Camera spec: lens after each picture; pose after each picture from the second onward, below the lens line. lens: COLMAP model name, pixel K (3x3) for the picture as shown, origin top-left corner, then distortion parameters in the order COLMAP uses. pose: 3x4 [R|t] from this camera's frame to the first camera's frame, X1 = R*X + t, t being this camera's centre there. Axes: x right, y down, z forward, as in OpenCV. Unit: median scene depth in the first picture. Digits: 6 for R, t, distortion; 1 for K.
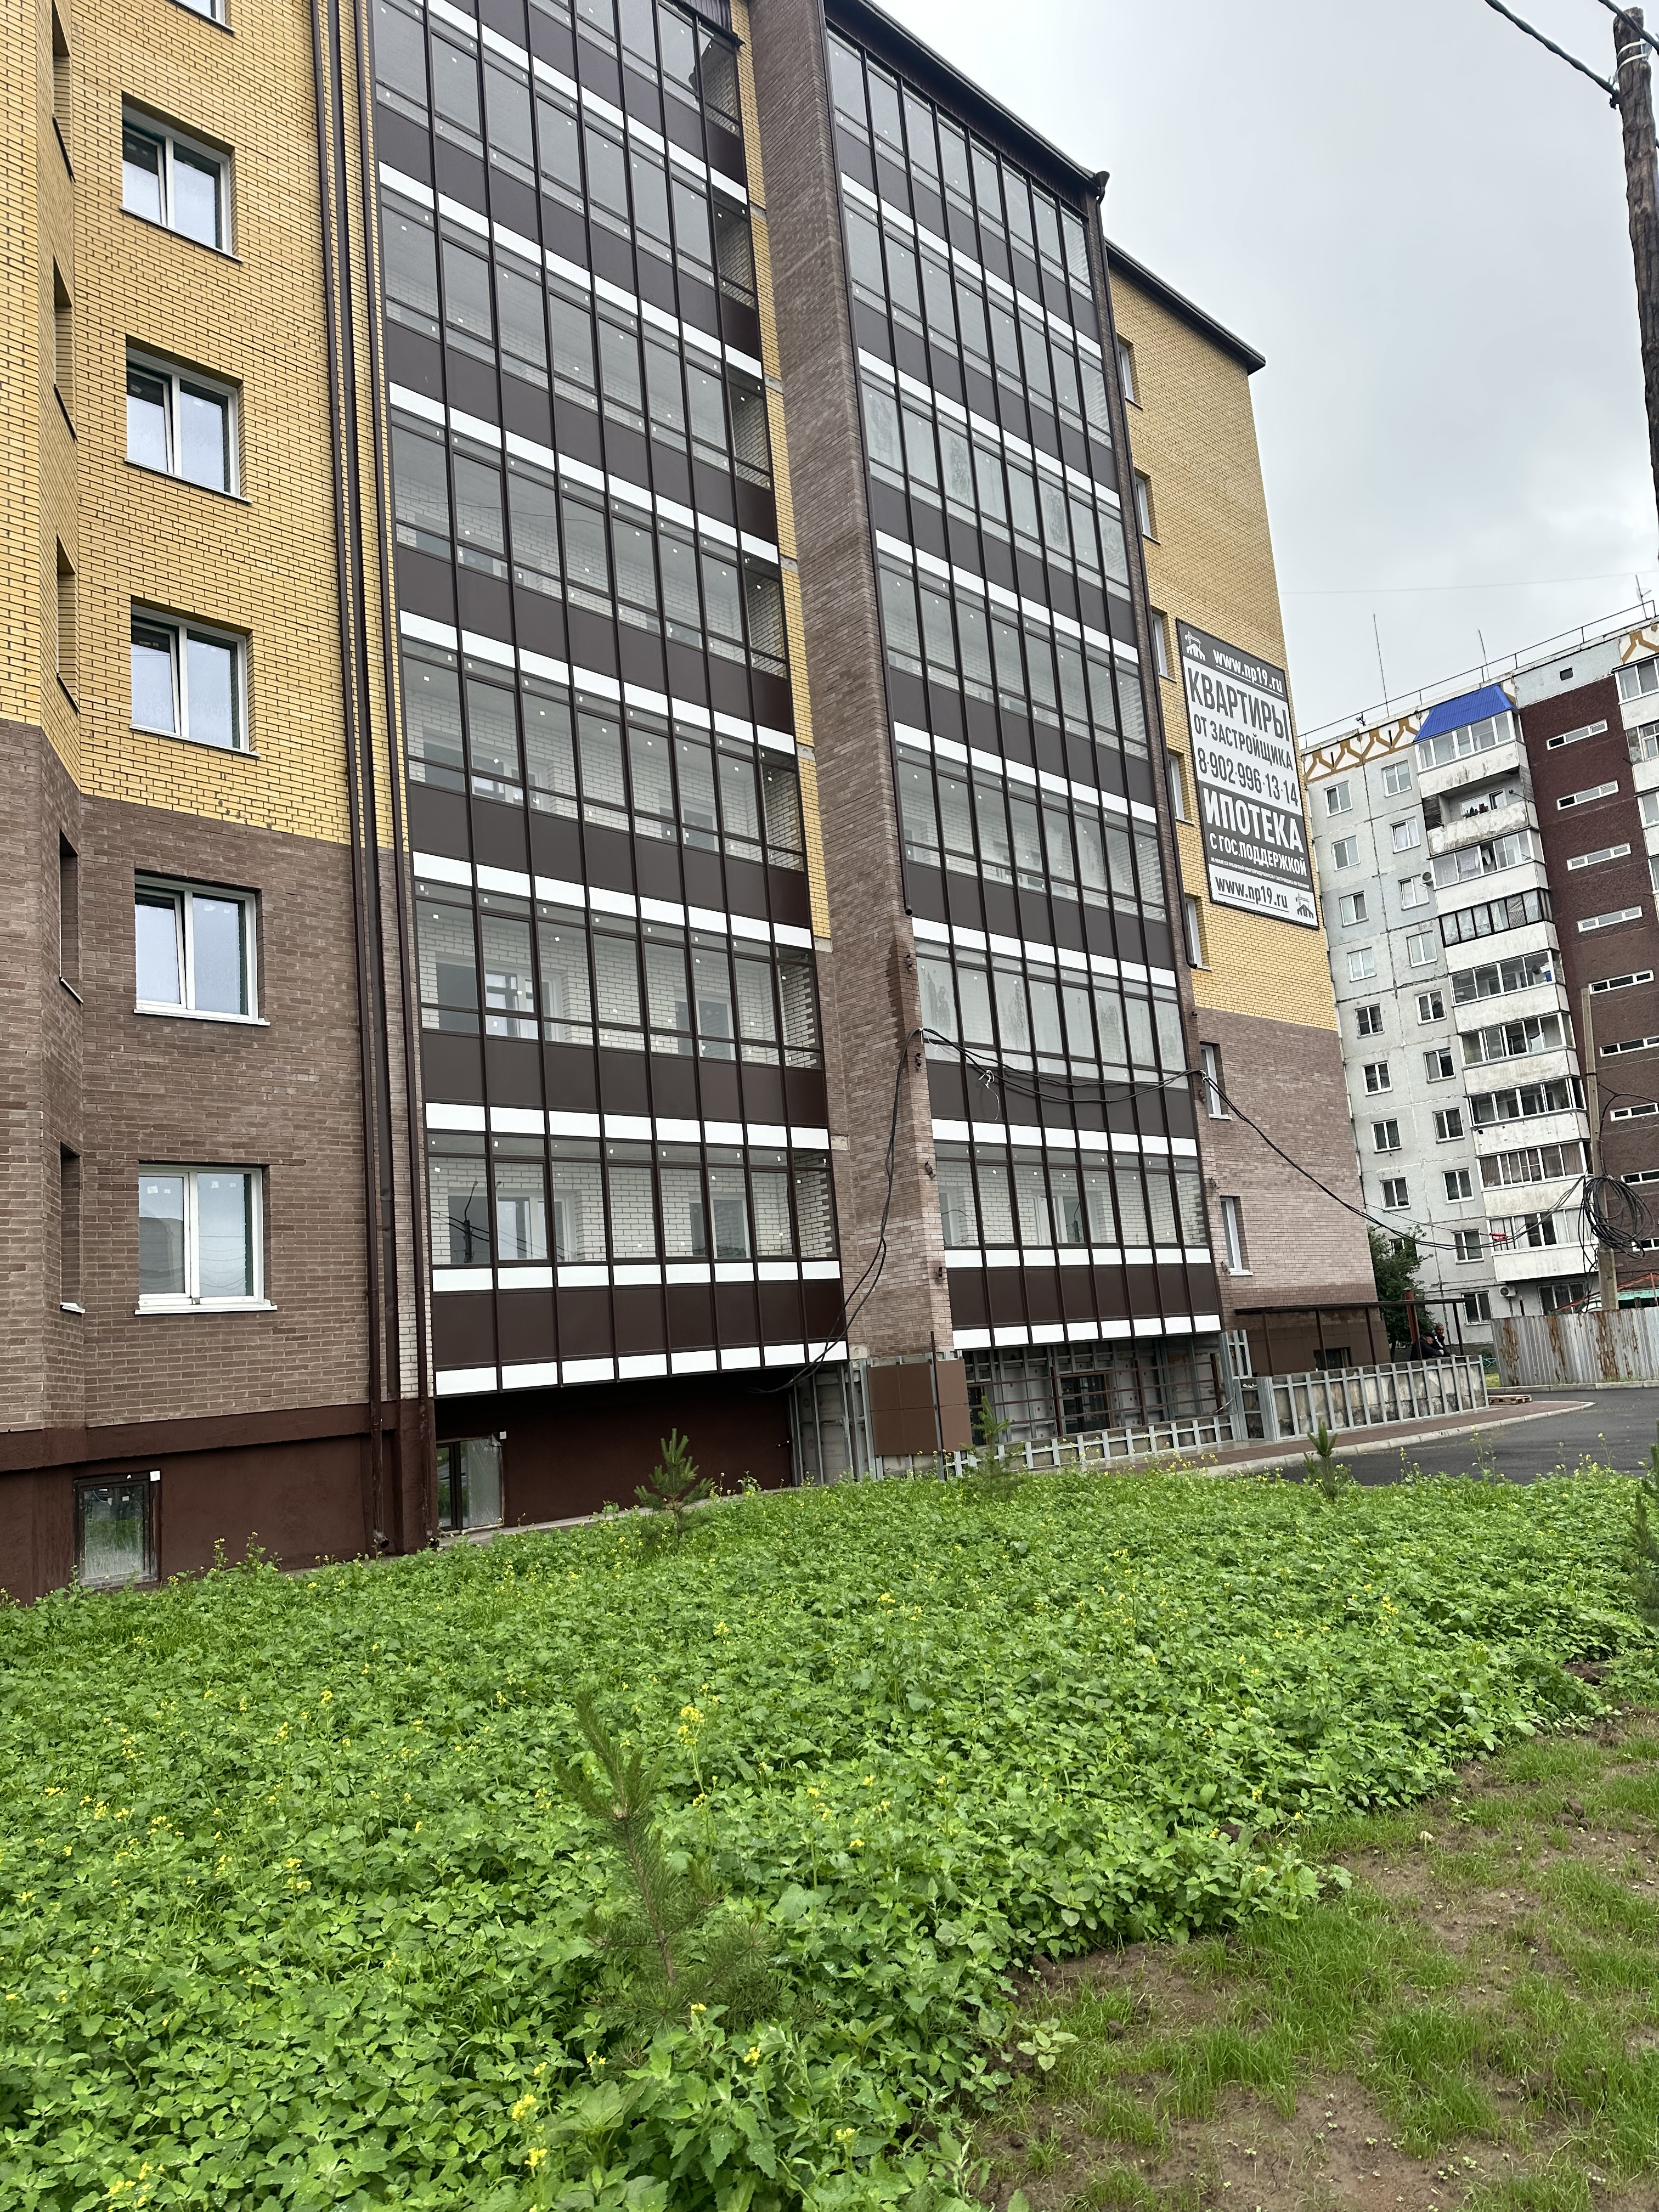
lens RADIAL K [[1544.8, 0, 843.0], [0, 1544.8, 1125.7], [0, 0, 1]] dist [0.082517, -0.083861]
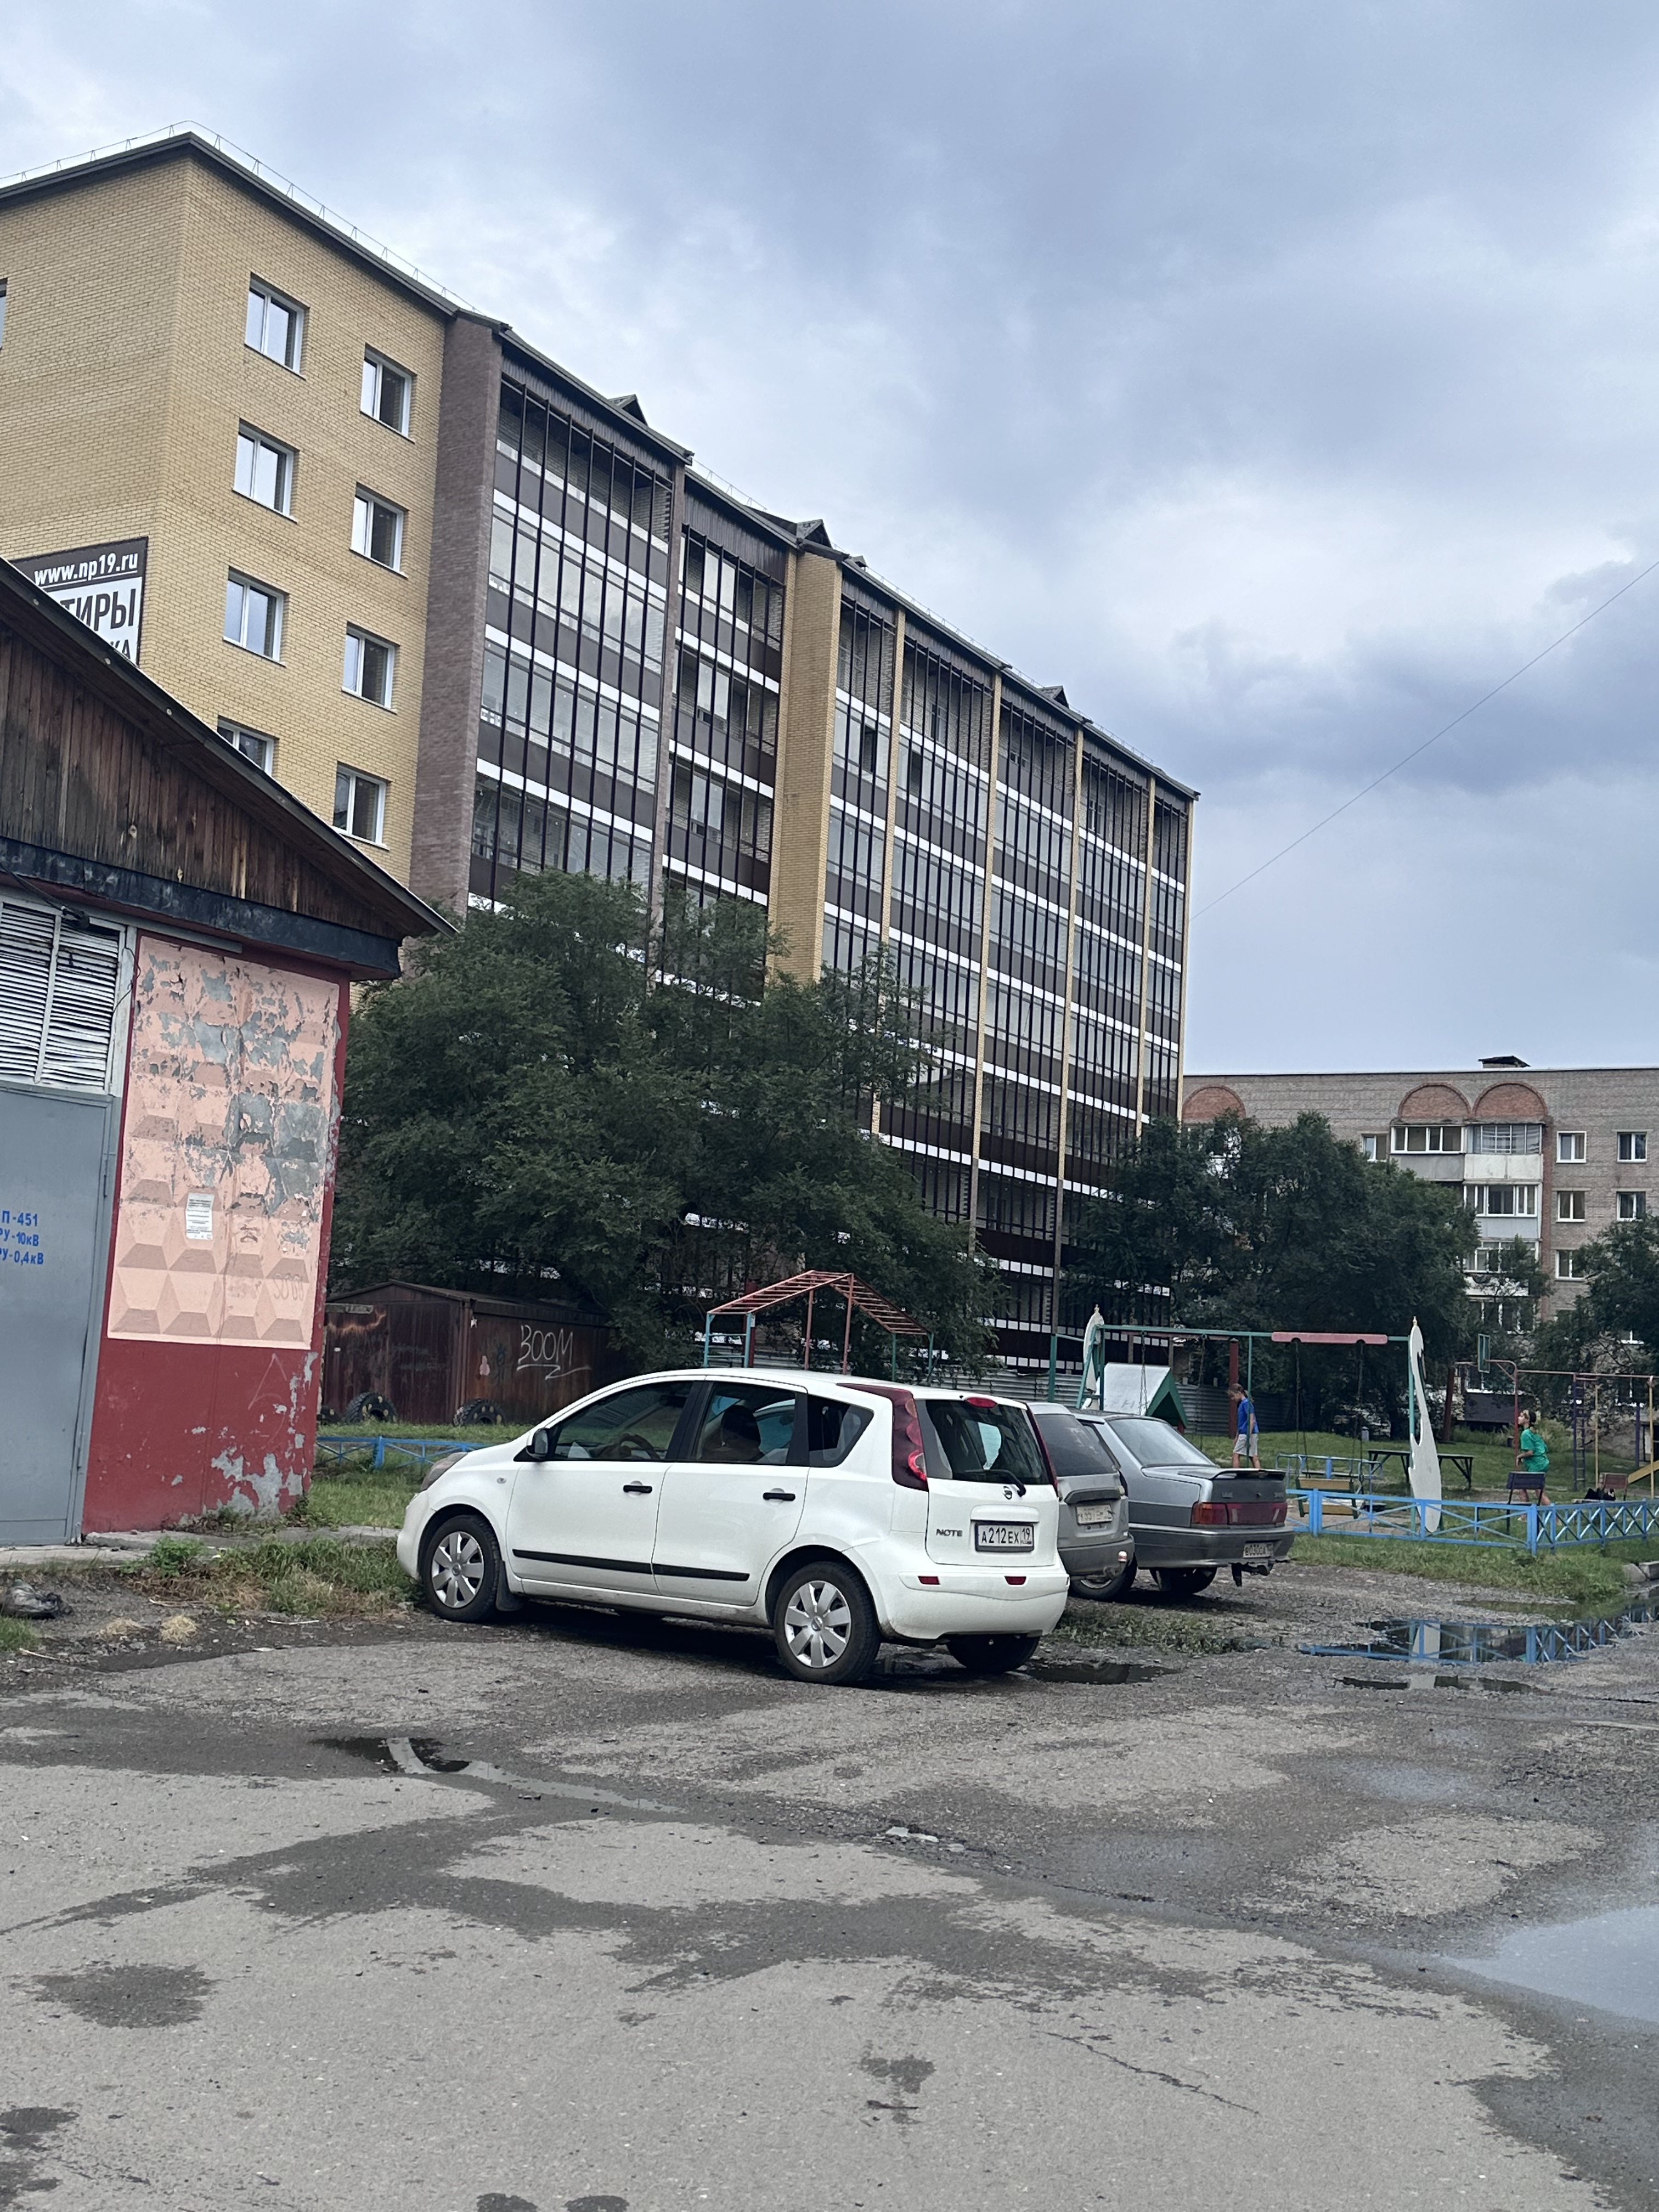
lens RADIAL K [[2380.0, 0, 829.2], [0, 2380.0, 1113.1], [0, 0, 1]] dist [0.131095, 0.000000]
pose [[0.261154, -0.020200, -0.965086, 2.328249], [0.075788, 0.997124, -0.000362, 0.071951], [0.962317, -0.073048, 0.261934, 1.396815]]
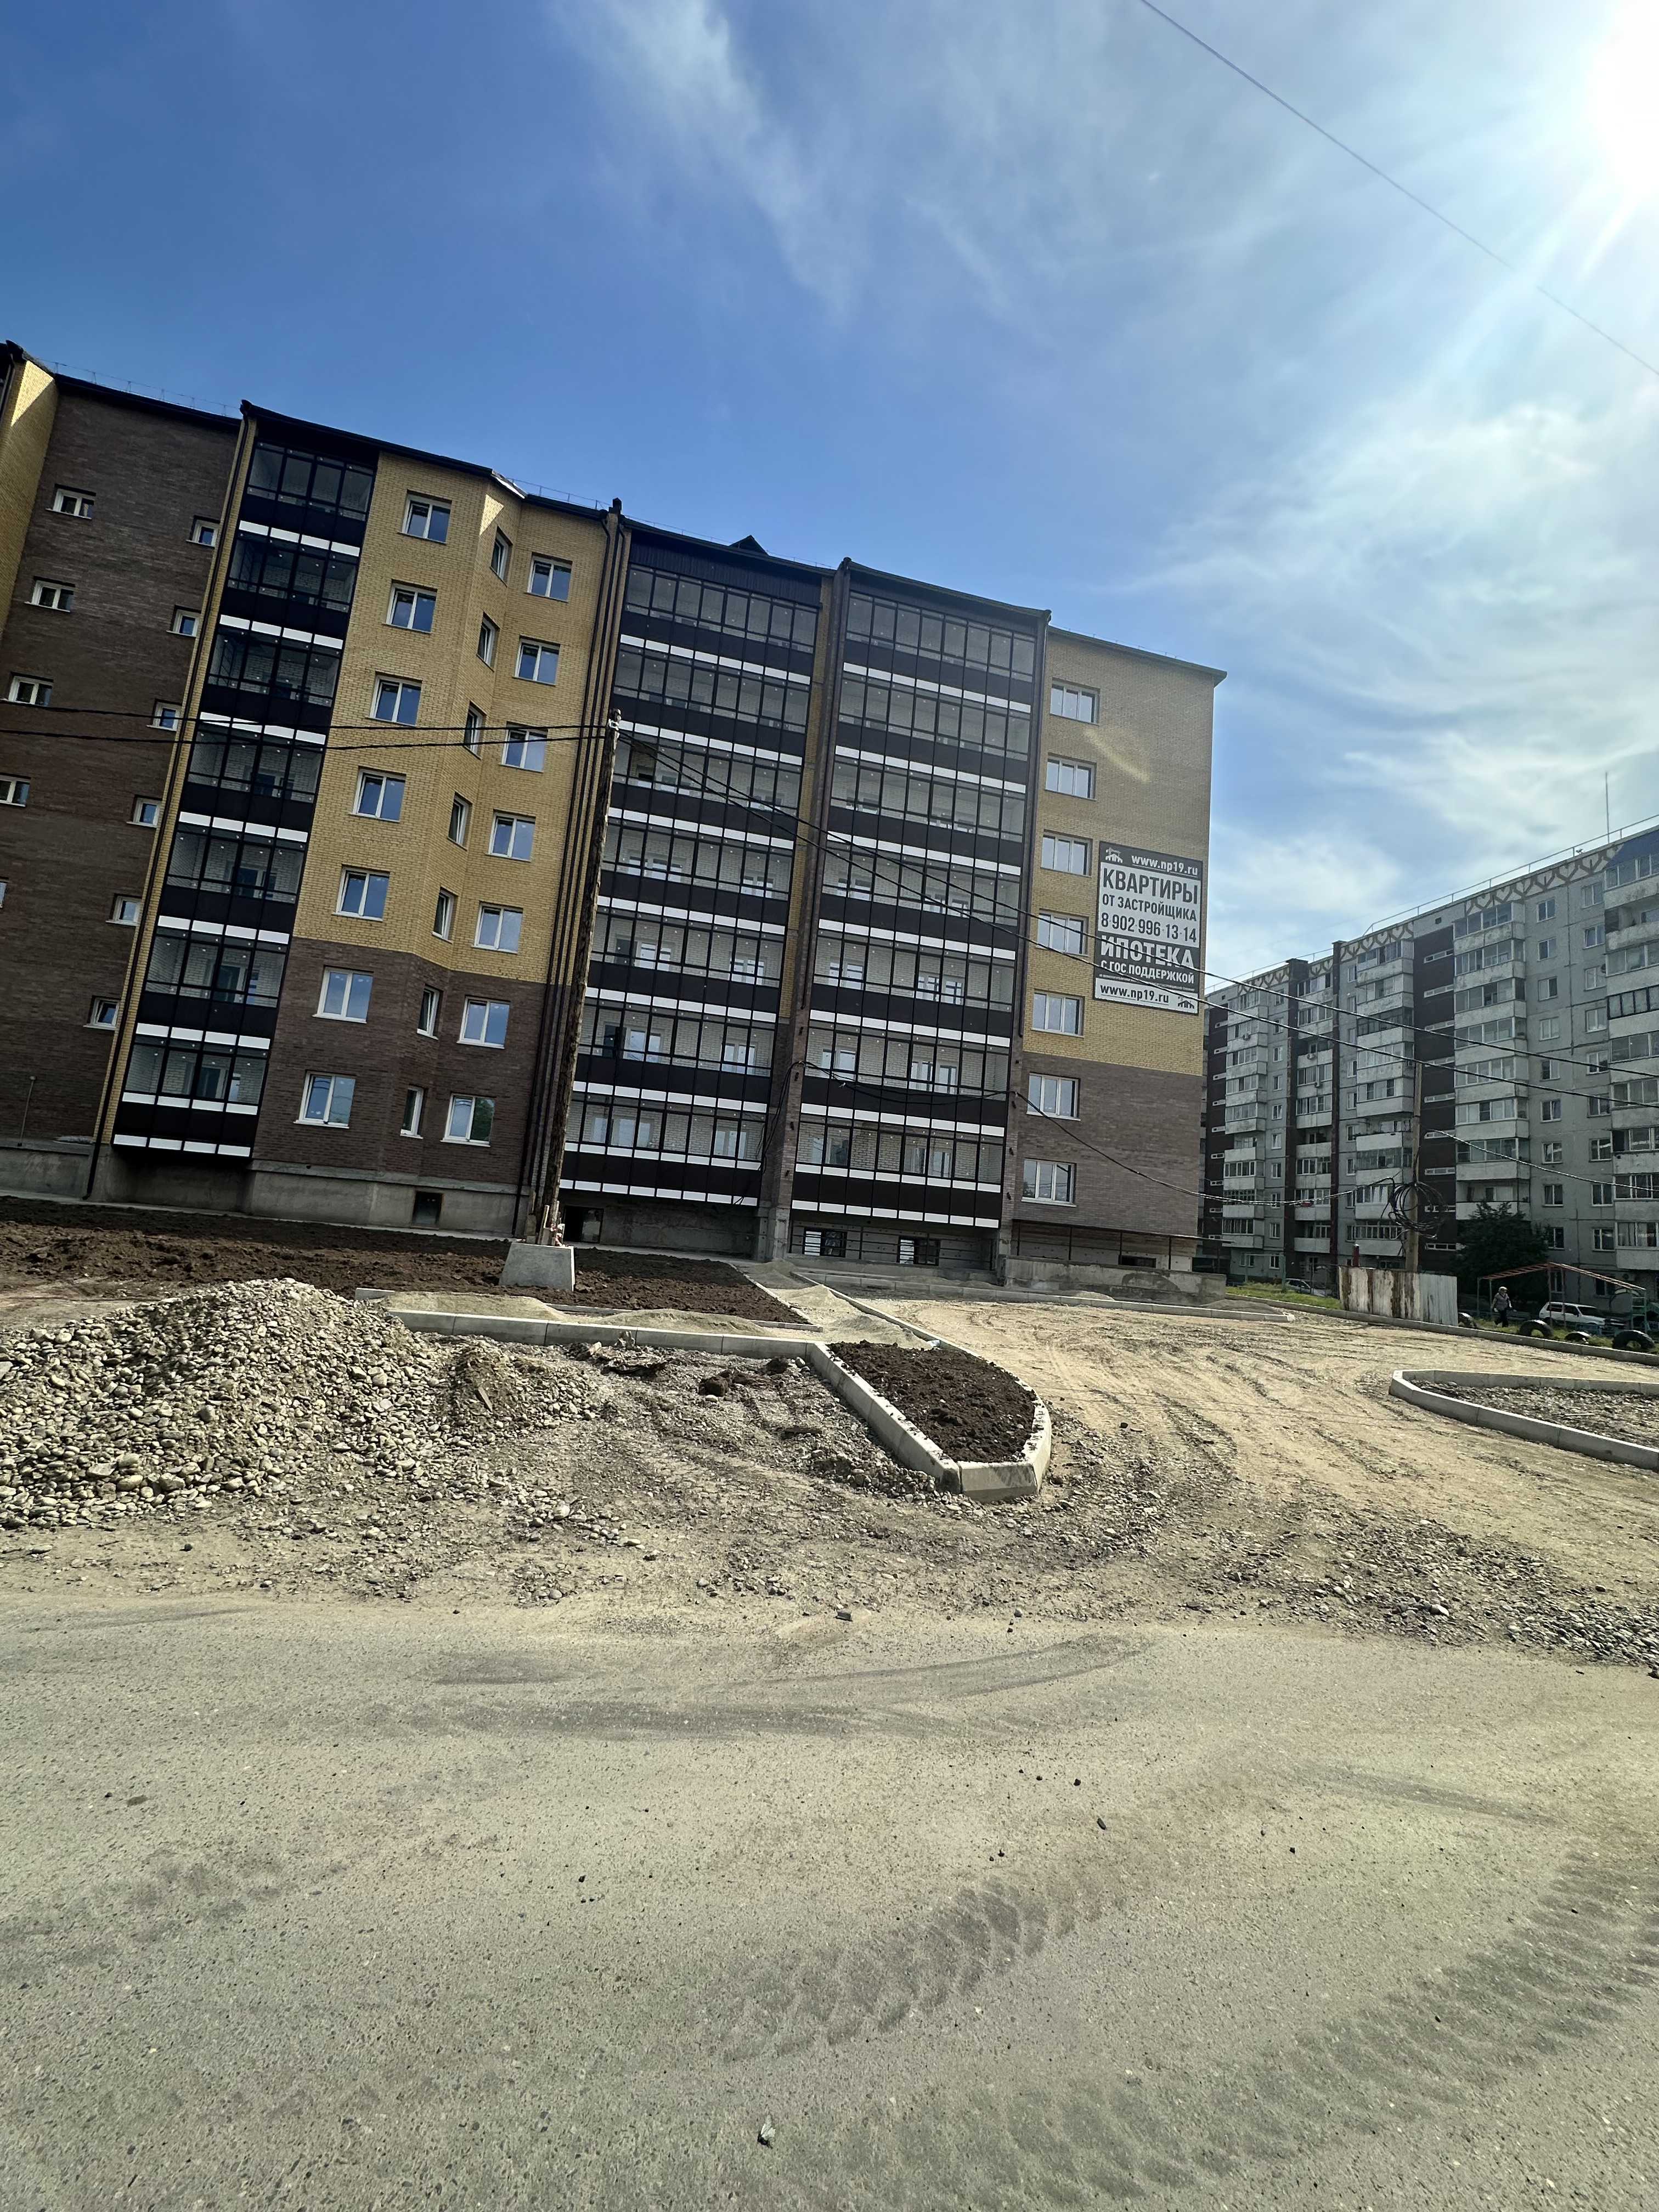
lens RADIAL K [[887.6, 0, 833.0], [0, 887.6, 1107.2], [0, 0, 1]] dist [-0.003702, 0.000225]
pose [[0.841991, 0.086717, -0.532477, 0.678426], [-0.078133, 0.996192, 0.038685, -0.045173], [0.533804, 0.009032, 0.845560, -0.033309]]
